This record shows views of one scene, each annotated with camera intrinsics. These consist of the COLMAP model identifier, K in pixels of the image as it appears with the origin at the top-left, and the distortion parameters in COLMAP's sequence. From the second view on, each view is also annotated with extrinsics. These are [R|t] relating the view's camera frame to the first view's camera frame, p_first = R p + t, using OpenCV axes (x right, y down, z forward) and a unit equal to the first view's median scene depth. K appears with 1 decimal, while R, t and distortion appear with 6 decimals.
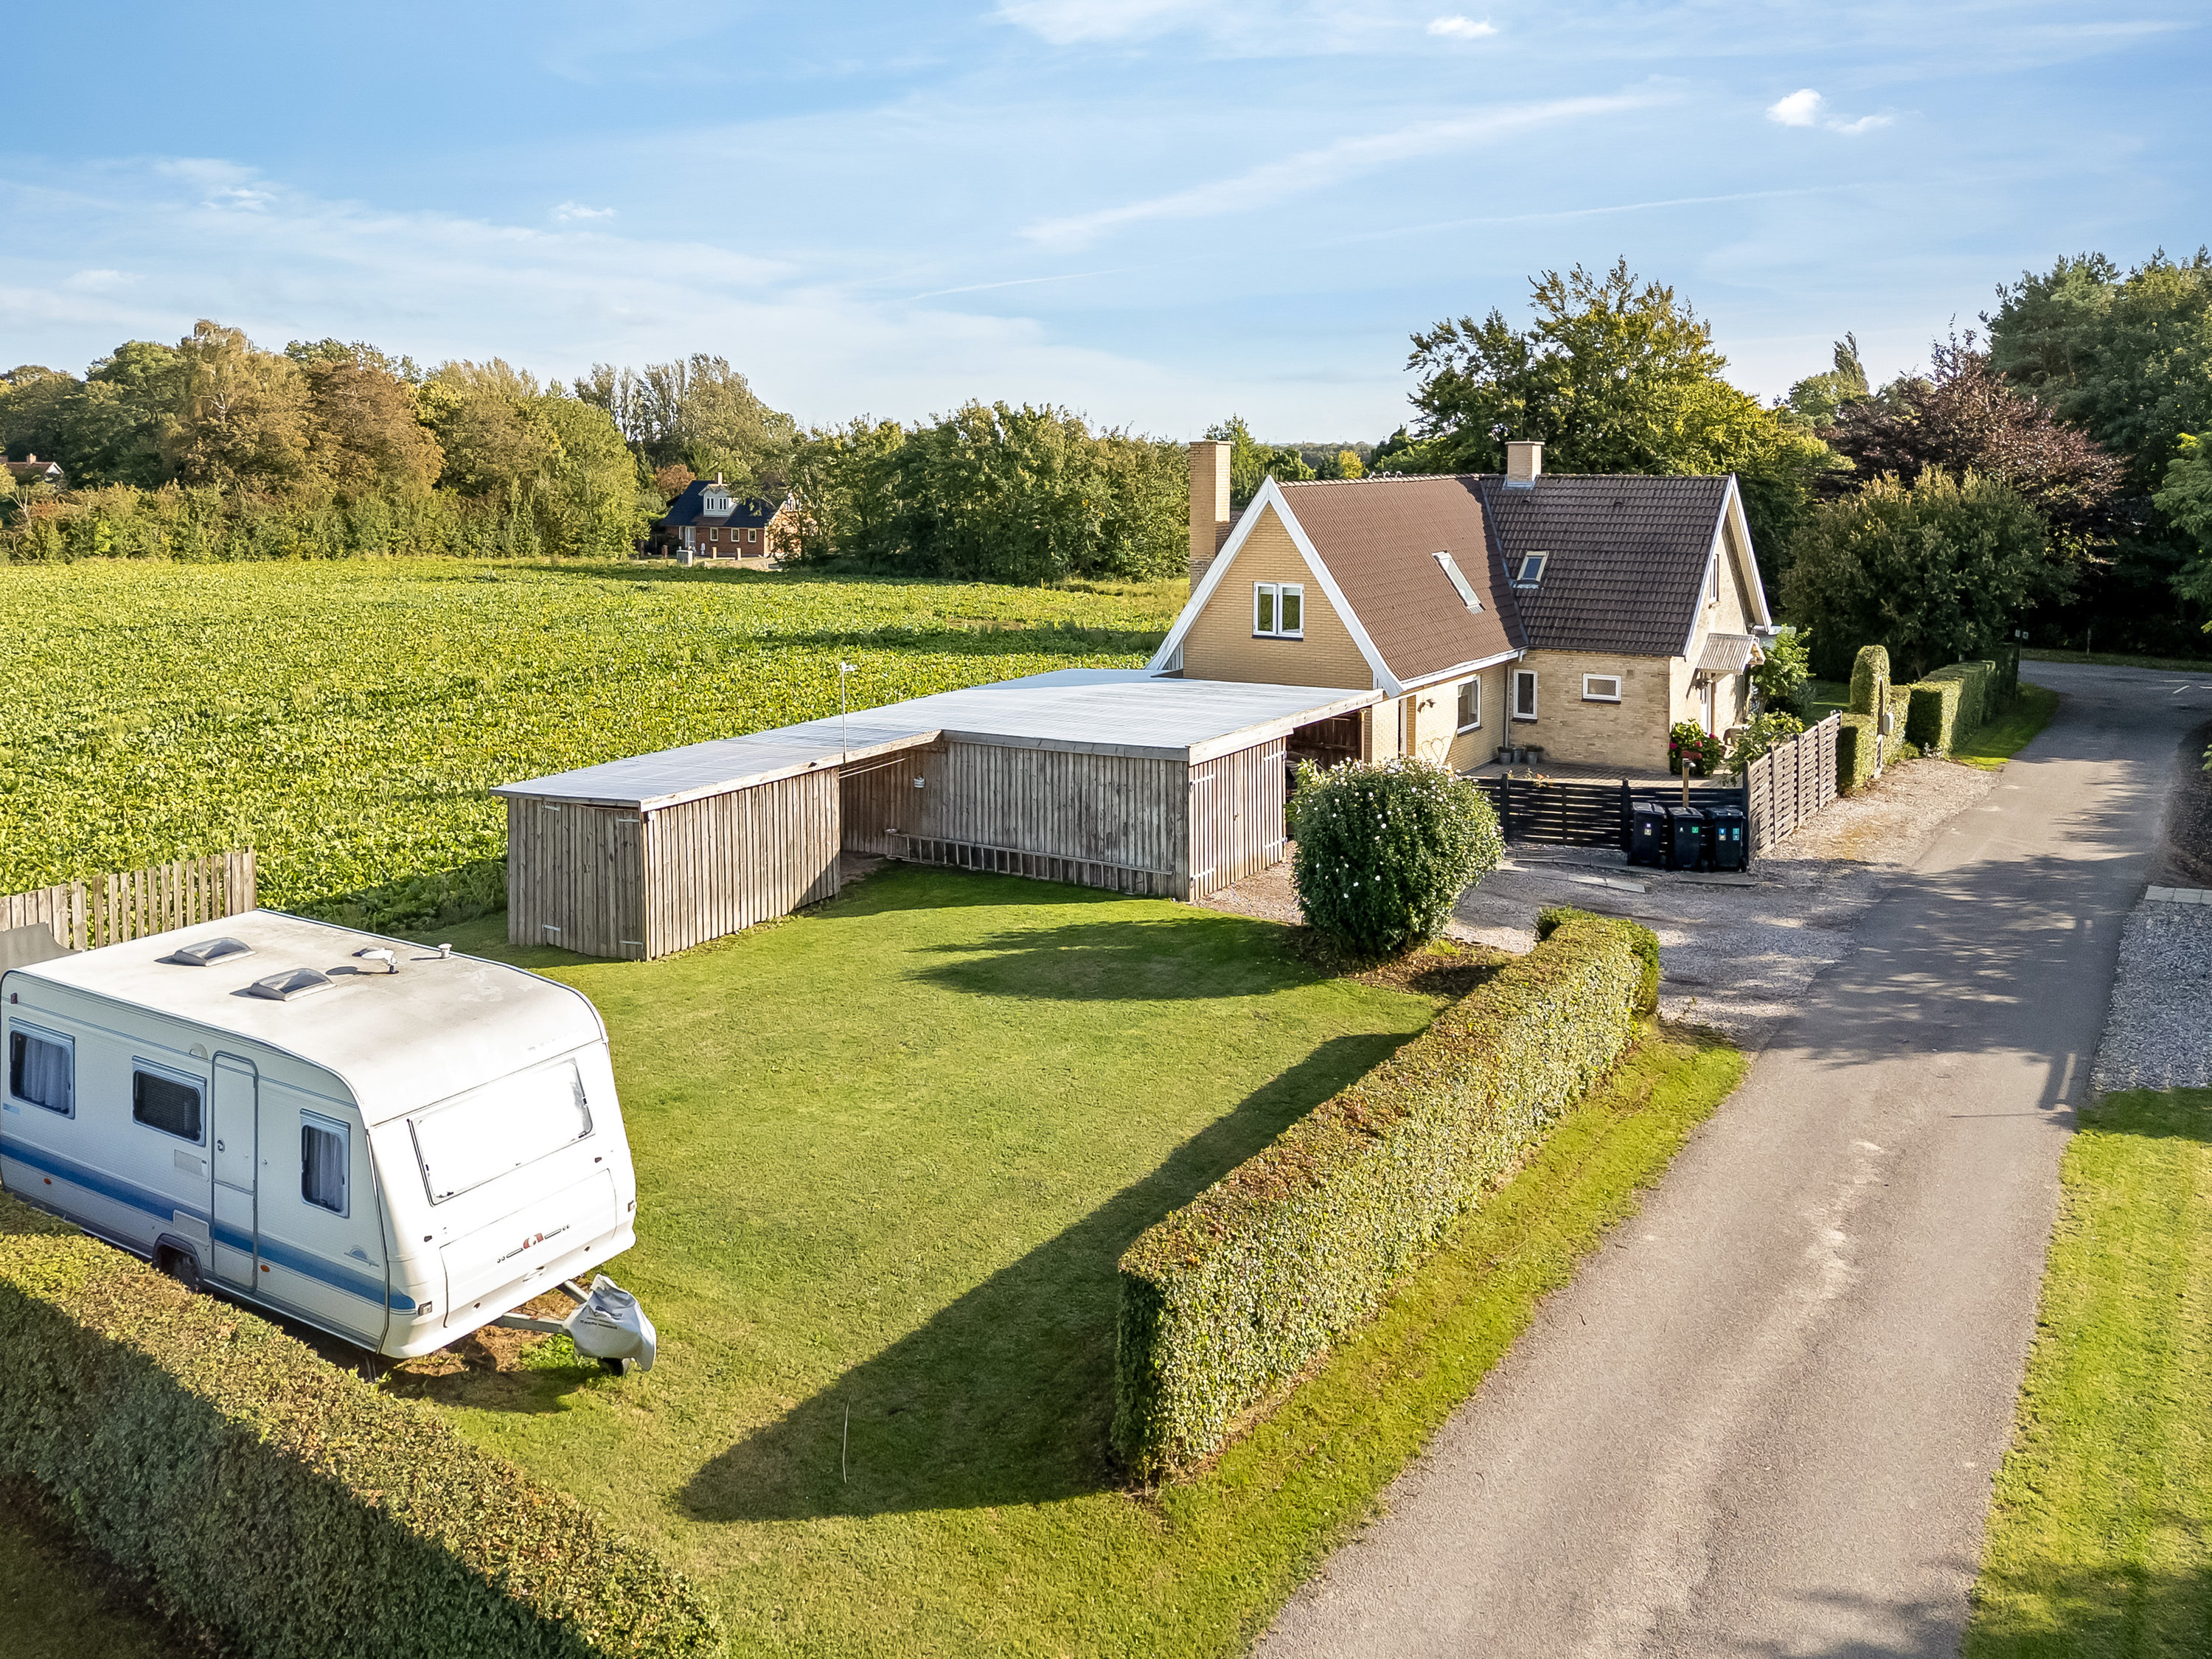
lens RADIAL K [[1667.7, 0, 1110.0], [0, 1667.7, 824.8], [0, 0, 1]] dist [0.086895, -0.092873]
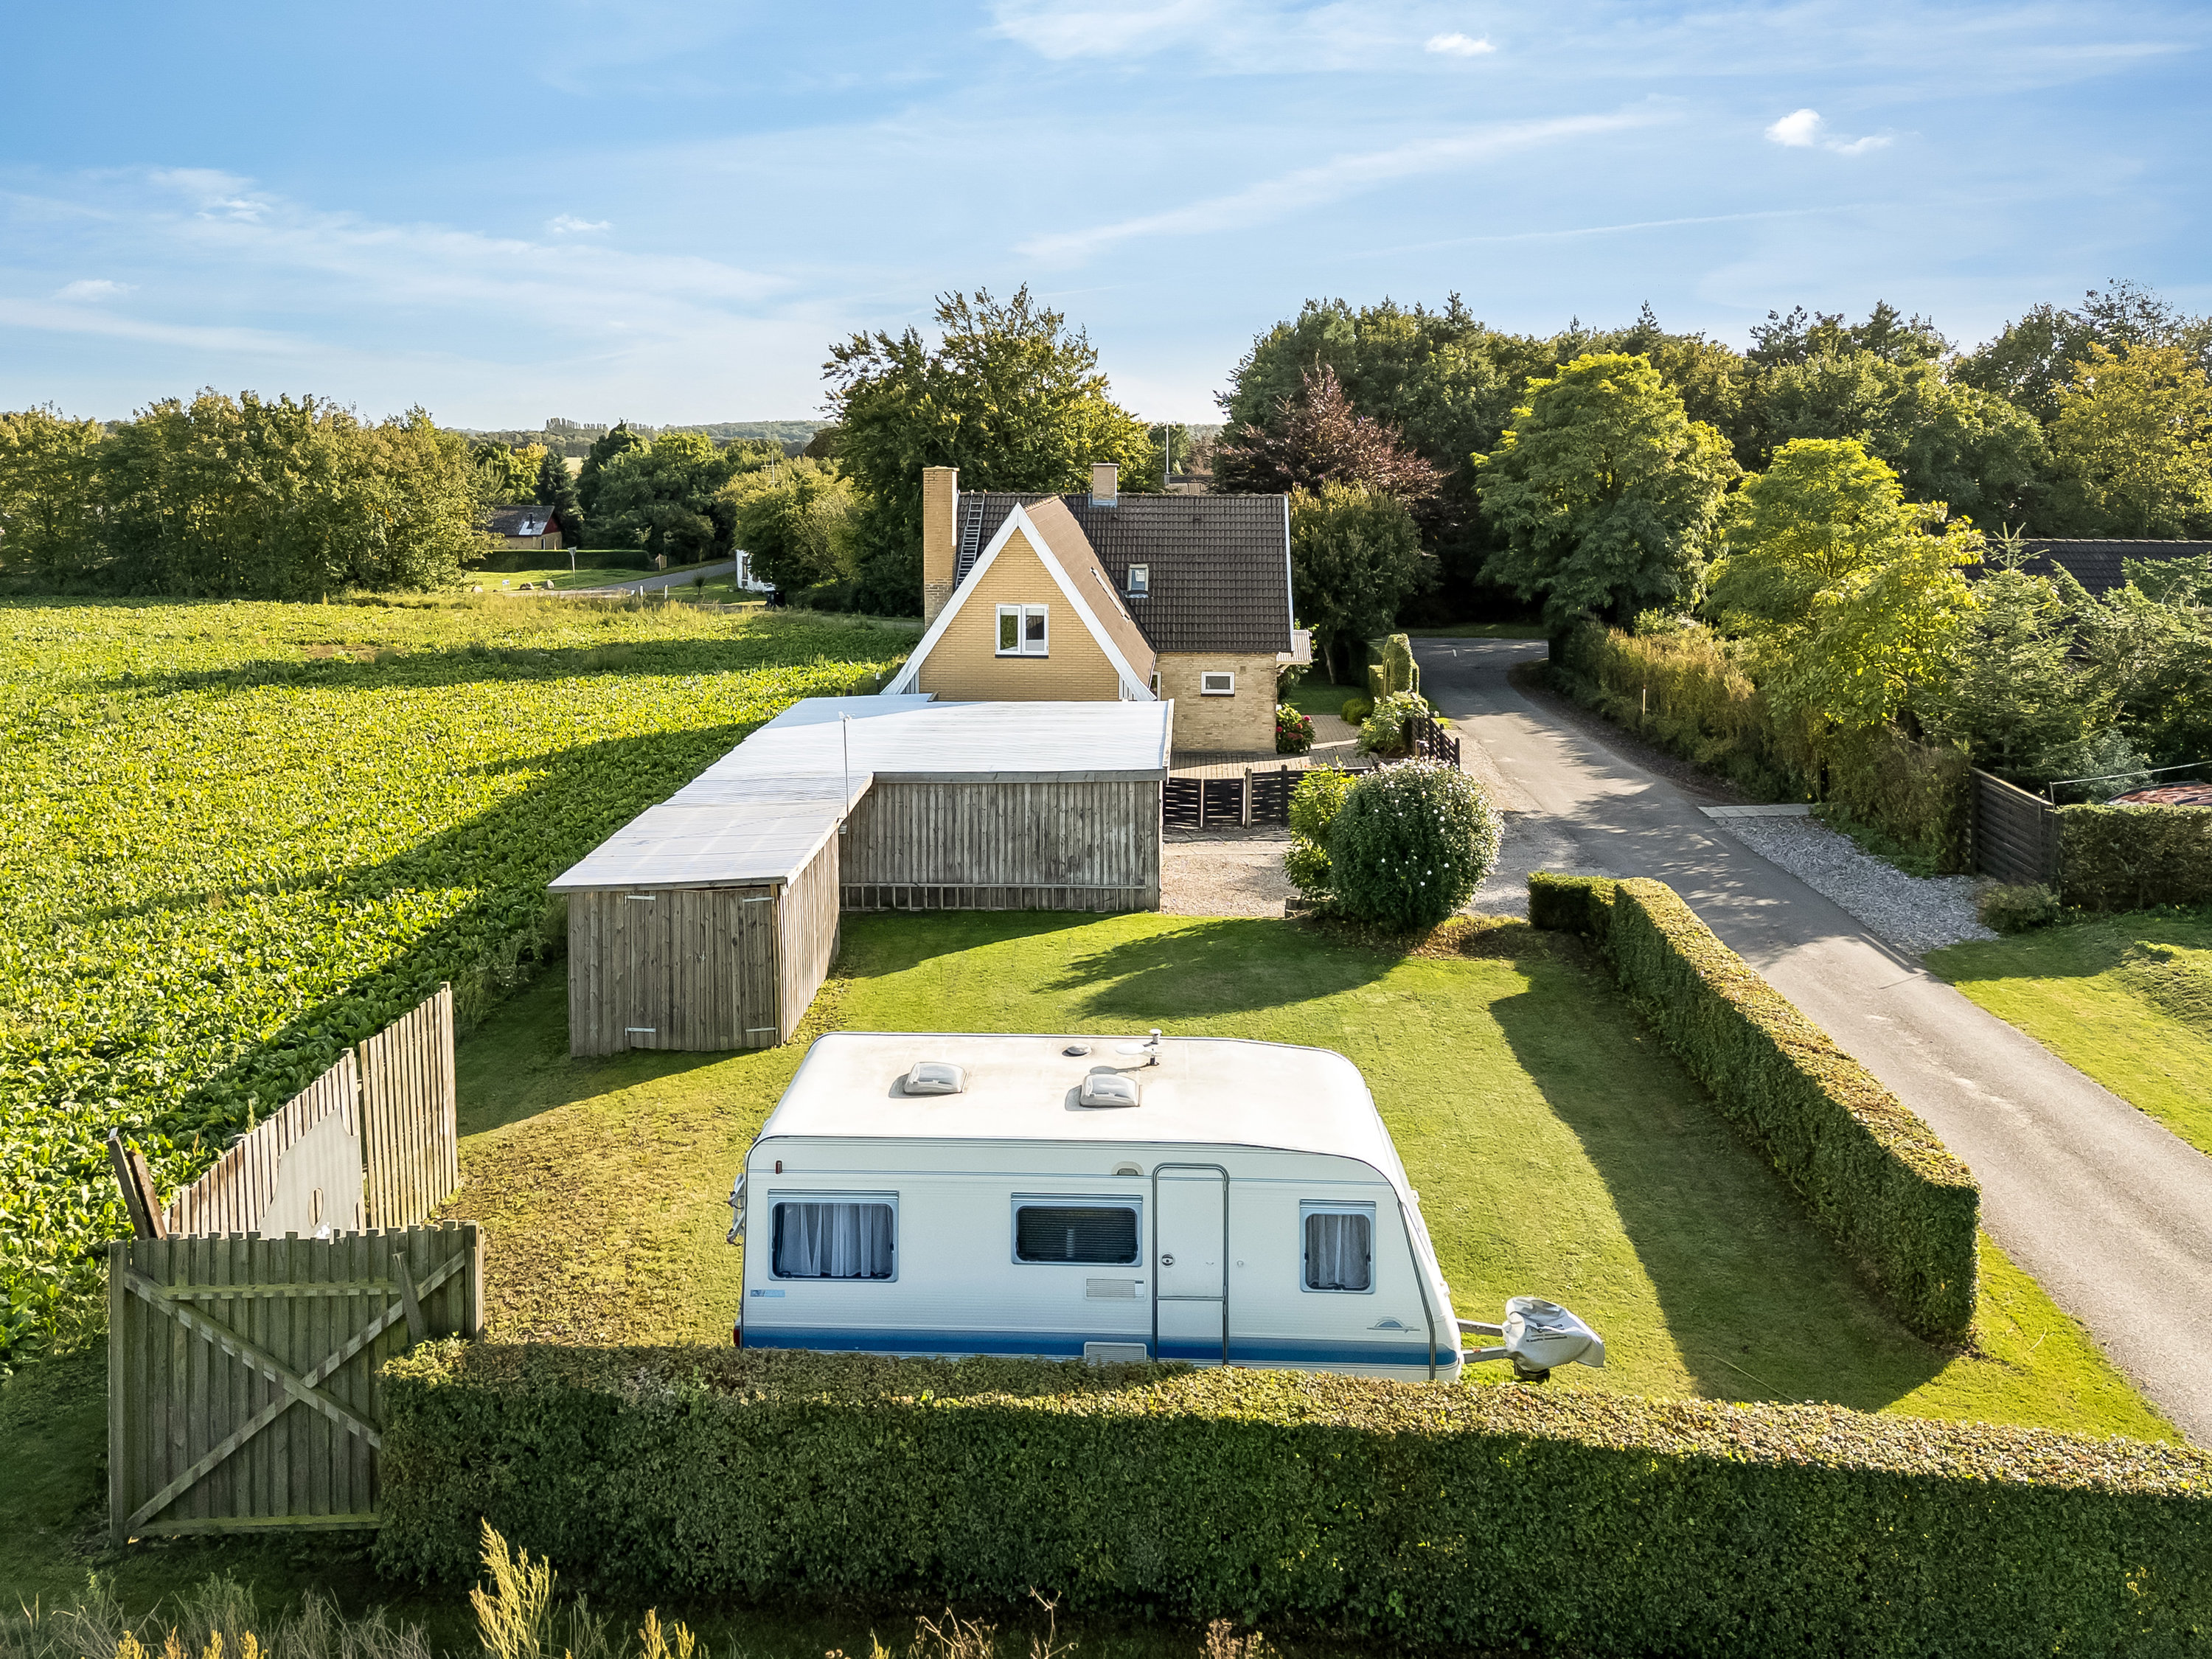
lens RADIAL K [[1667.7, 0, 1110.0], [0, 1667.7, 824.8], [0, 0, 1]] dist [0.086895, -0.092873]
pose [[0.871084, -0.105790, 0.479605, -0.197906], [0.102916, 0.994163, 0.032367, -0.019113], [-0.480230, 0.021165, 0.876887, 0.032125]]
